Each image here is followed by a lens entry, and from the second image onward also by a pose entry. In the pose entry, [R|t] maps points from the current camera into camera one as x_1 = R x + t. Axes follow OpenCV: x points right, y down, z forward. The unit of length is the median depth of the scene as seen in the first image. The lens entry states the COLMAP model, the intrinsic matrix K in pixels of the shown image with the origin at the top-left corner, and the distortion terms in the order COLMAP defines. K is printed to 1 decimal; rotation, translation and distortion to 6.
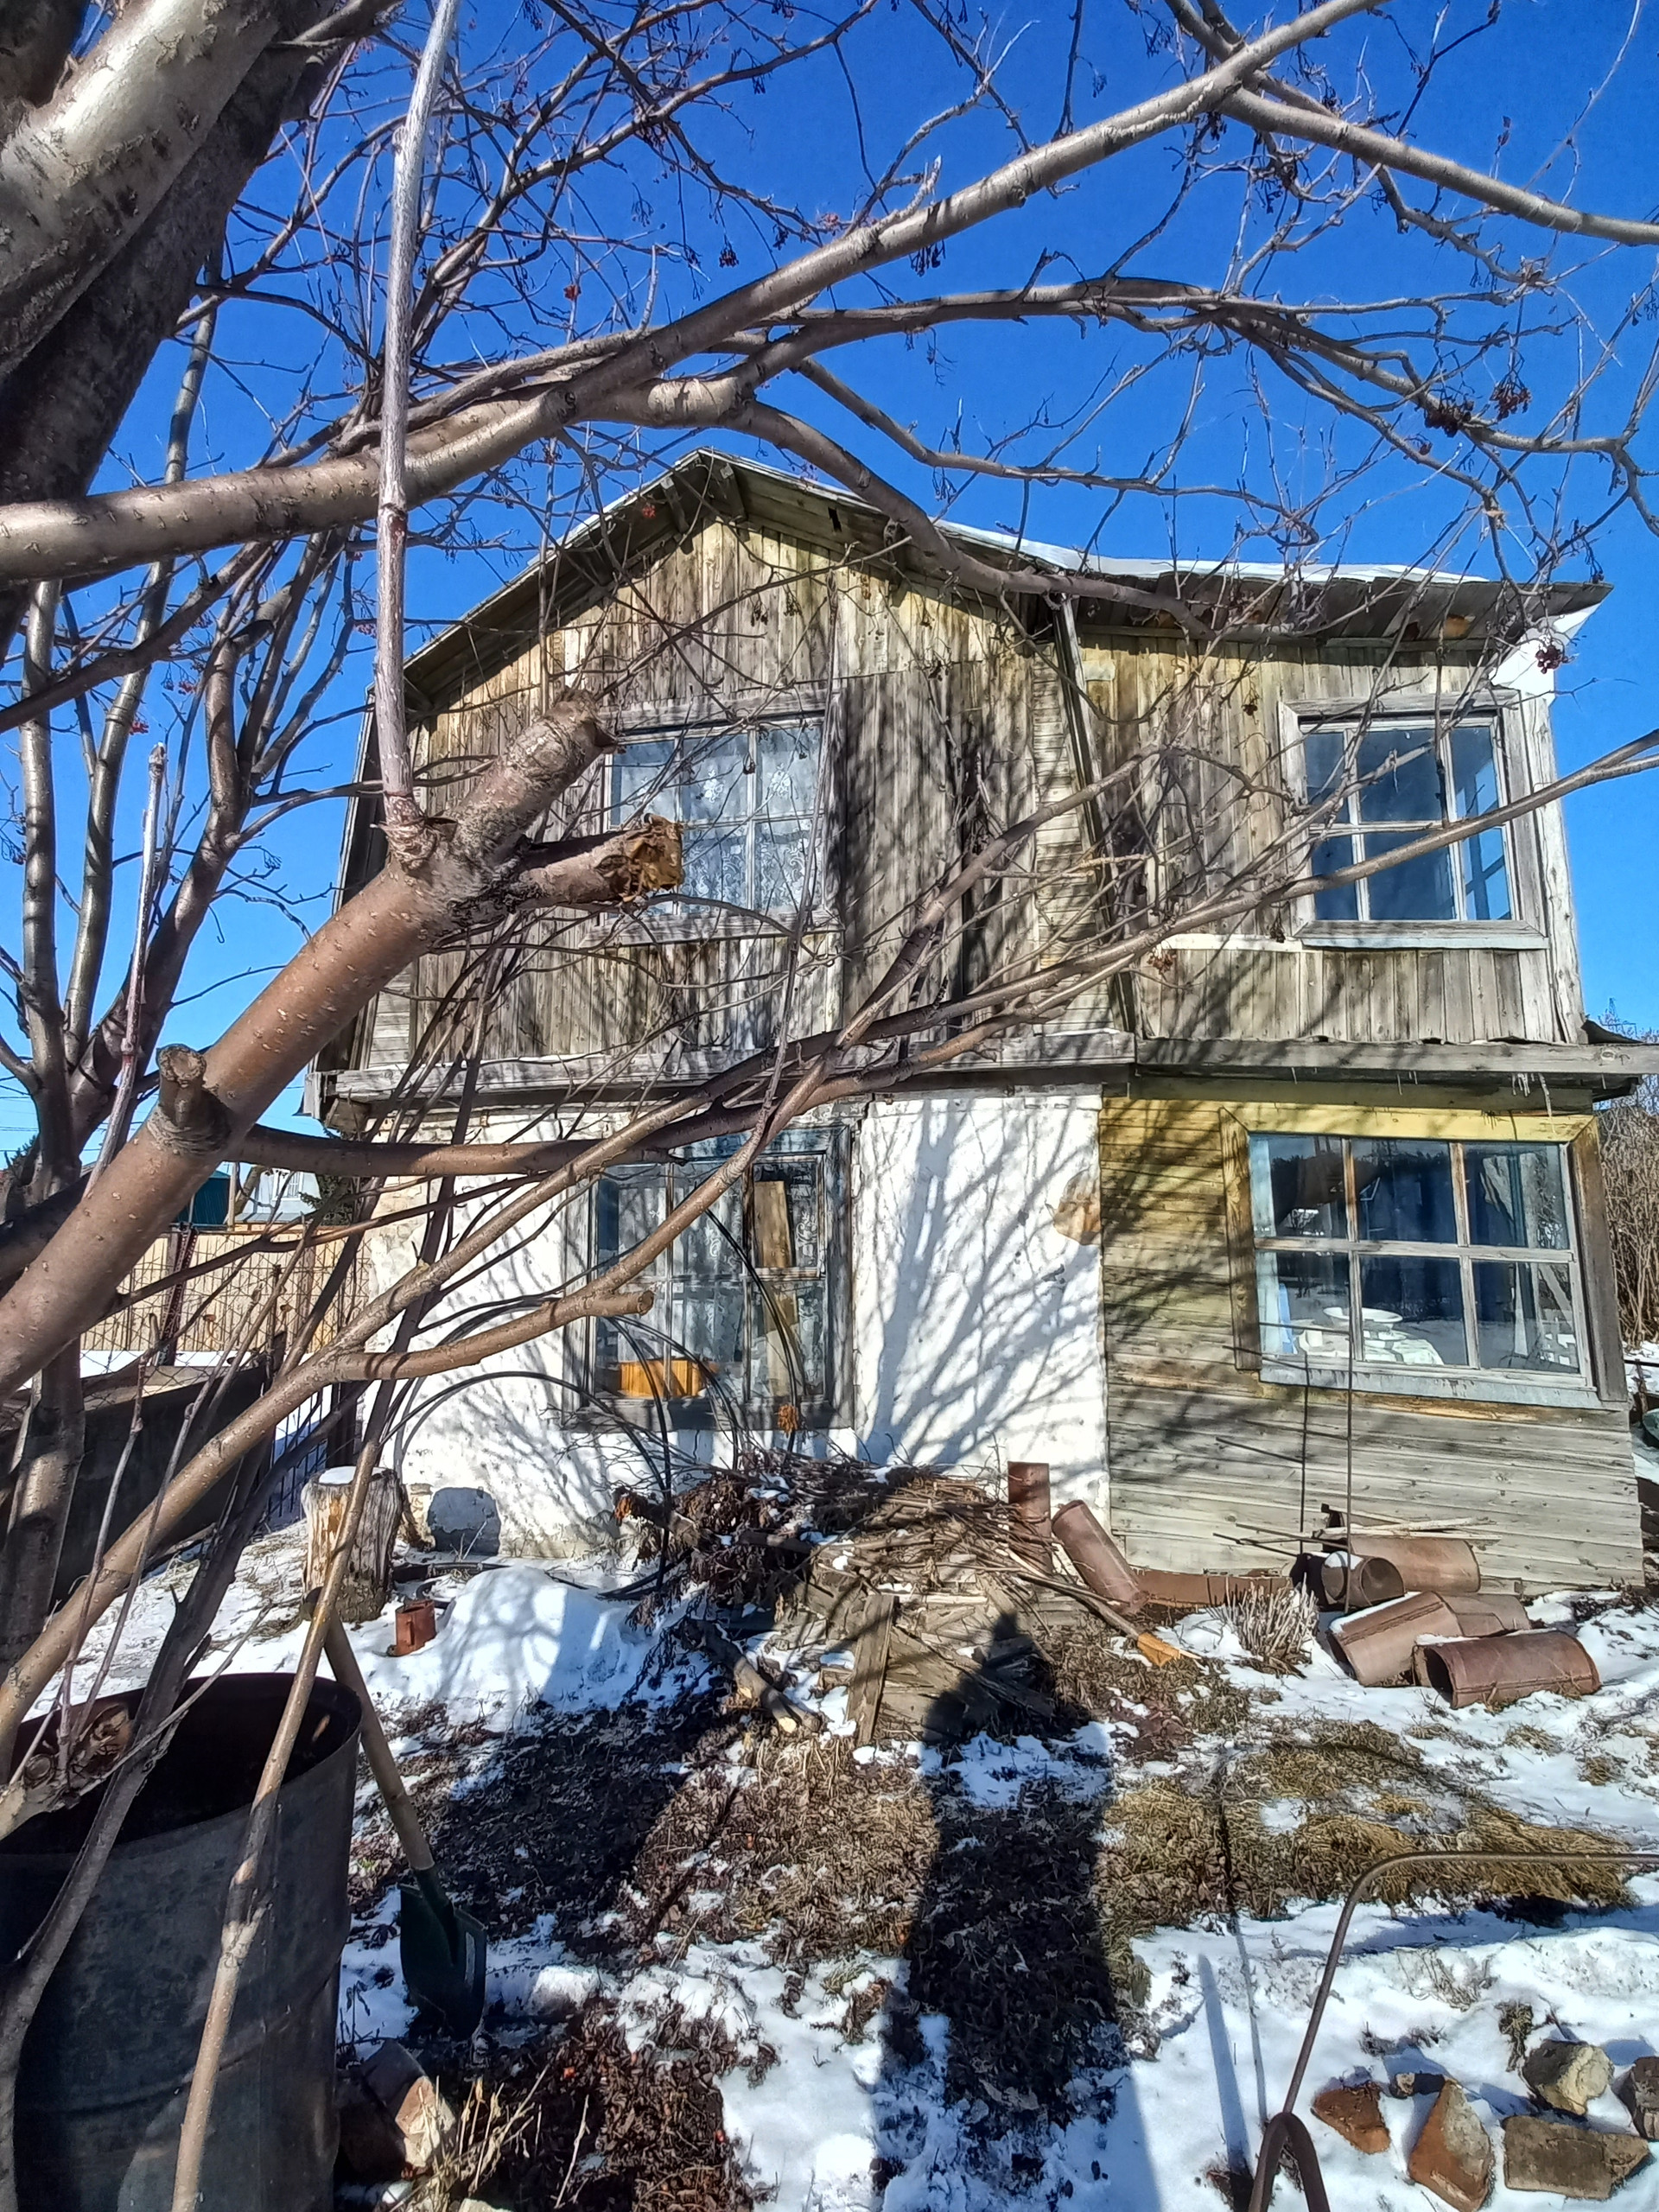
lens RADIAL K [[859.1, 0, 844.8], [0, 859.1, 1112.9], [0, 0, 1]] dist [0.000920, -0.009965]
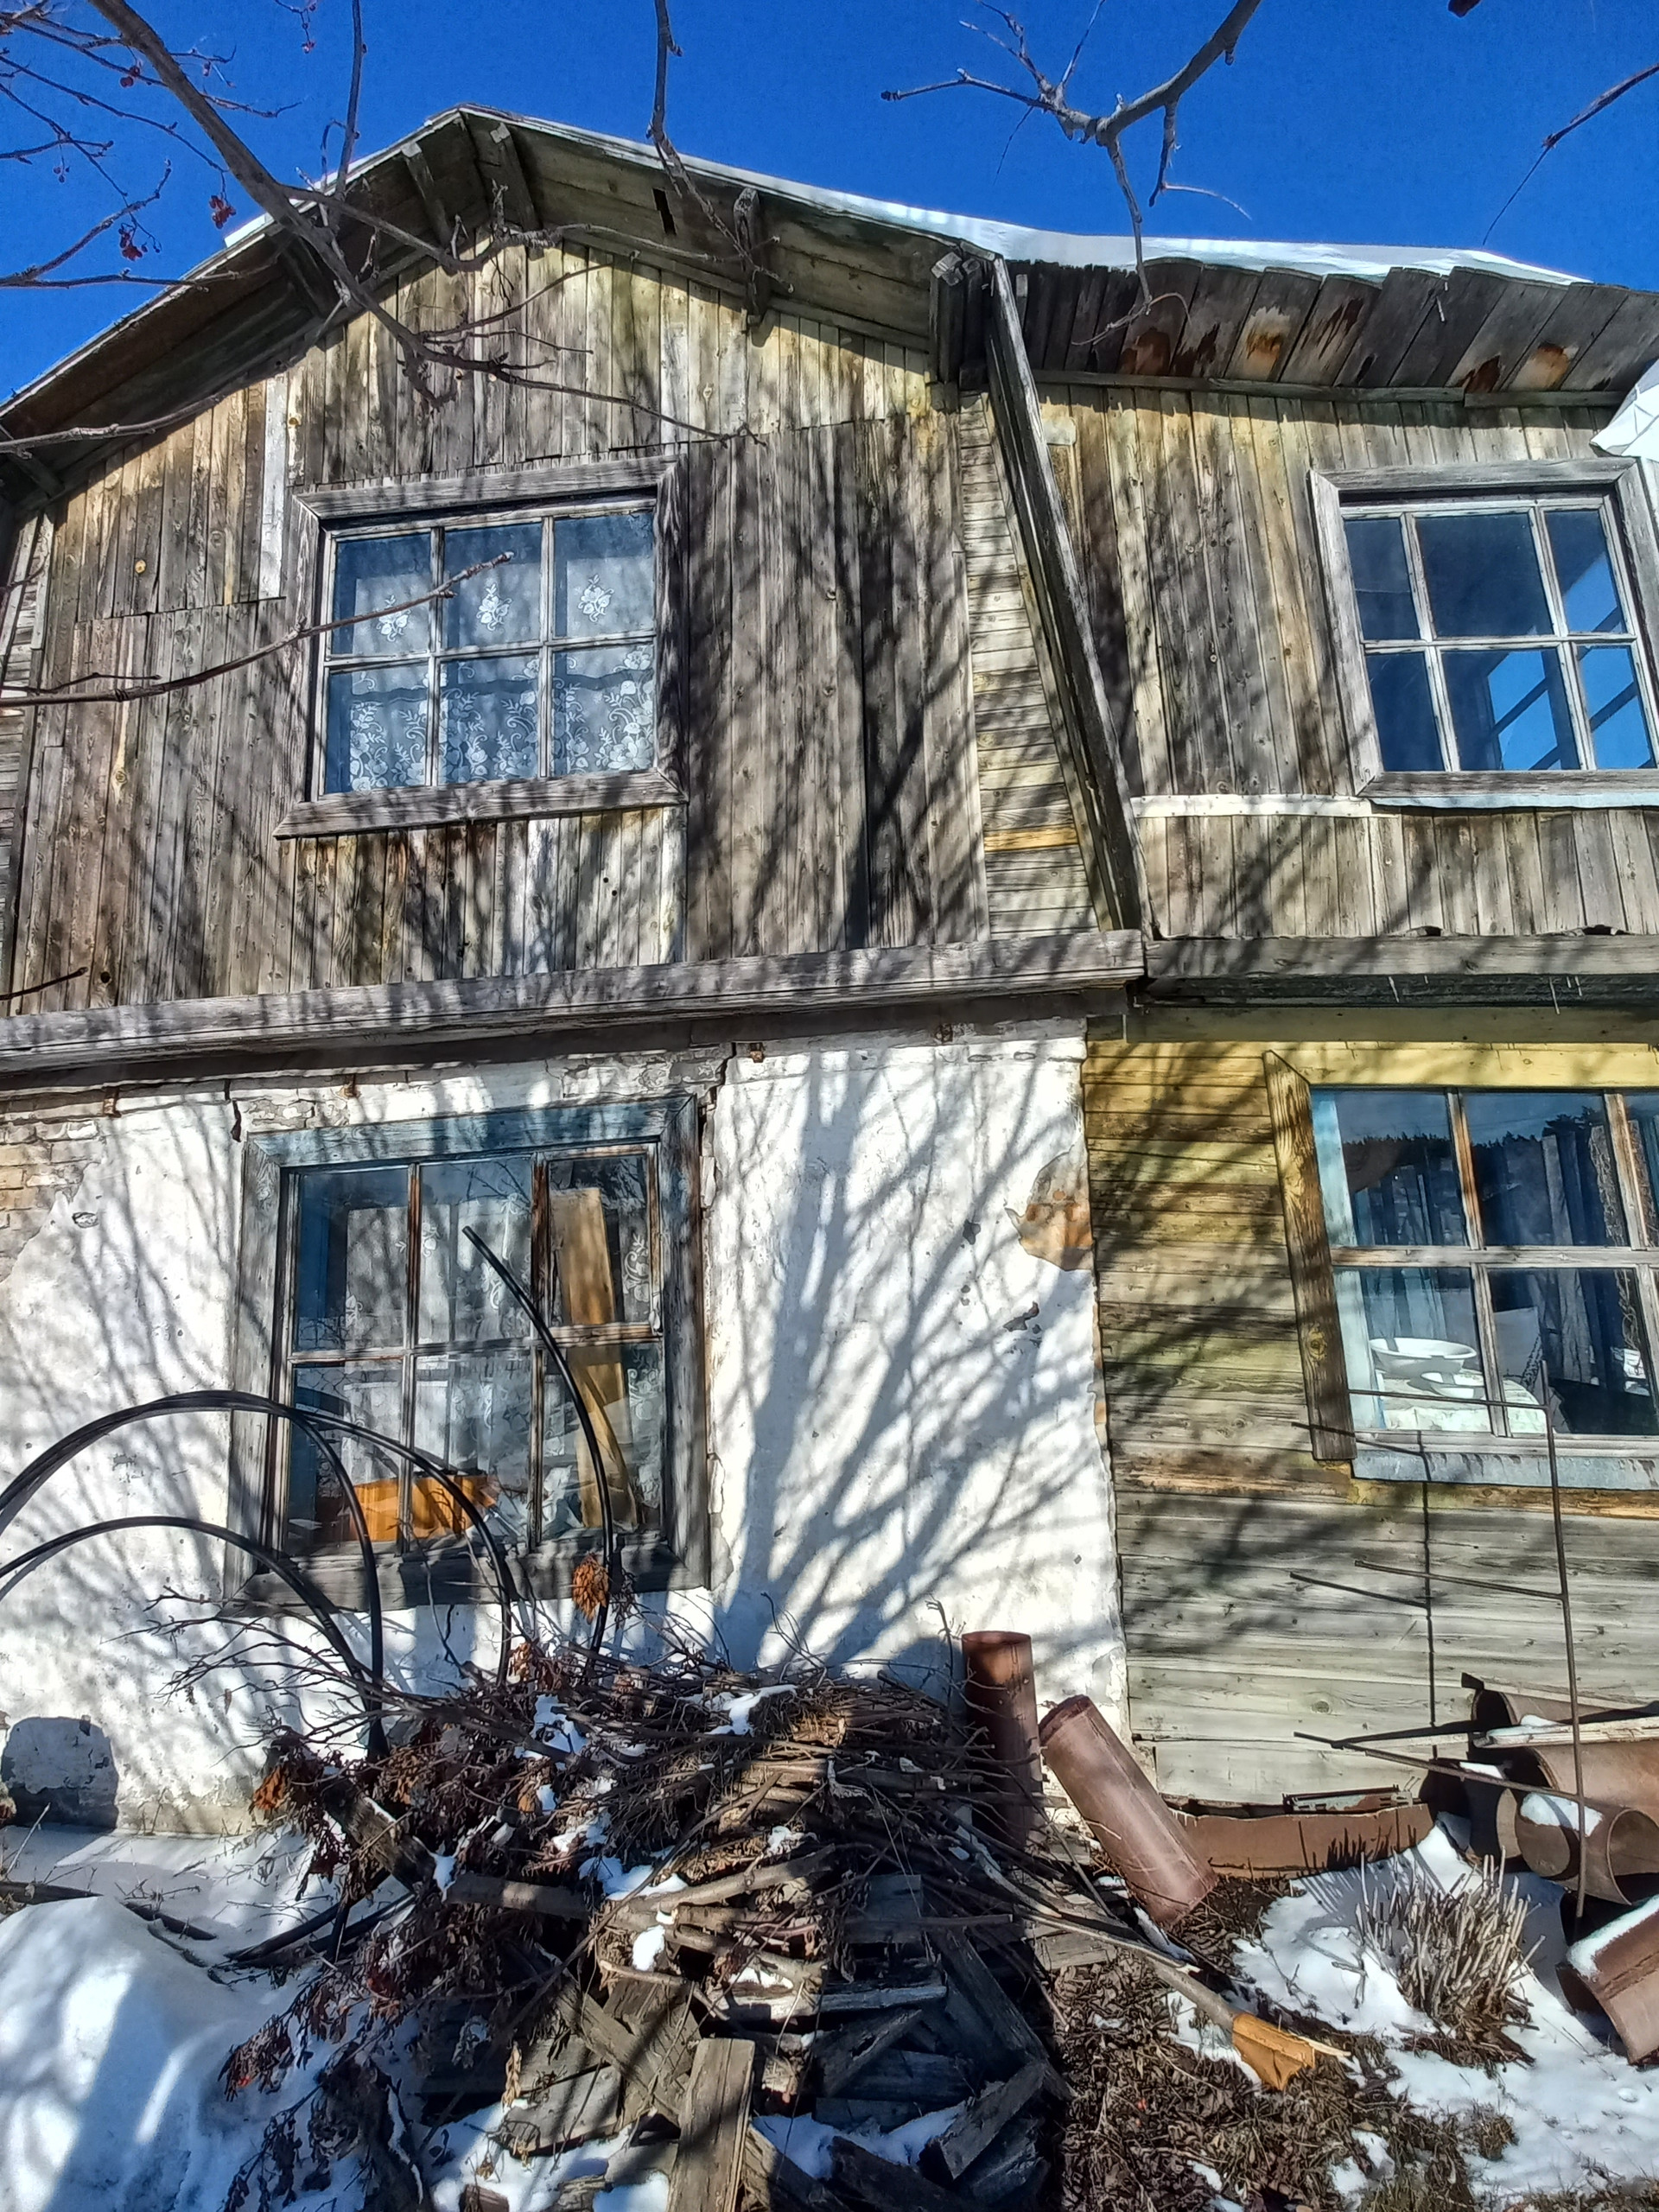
lens RADIAL K [[875.1, 0, 841.5], [0, 875.1, 1116.2], [0, 0, 1]] dist [0.002056, -0.010413]
pose [[0.994281, -0.021159, 0.104679, 0.046328], [0.023810, 0.999425, -0.024139, 0.049818], [-0.104108, 0.026494, 0.994213, 0.361242]]
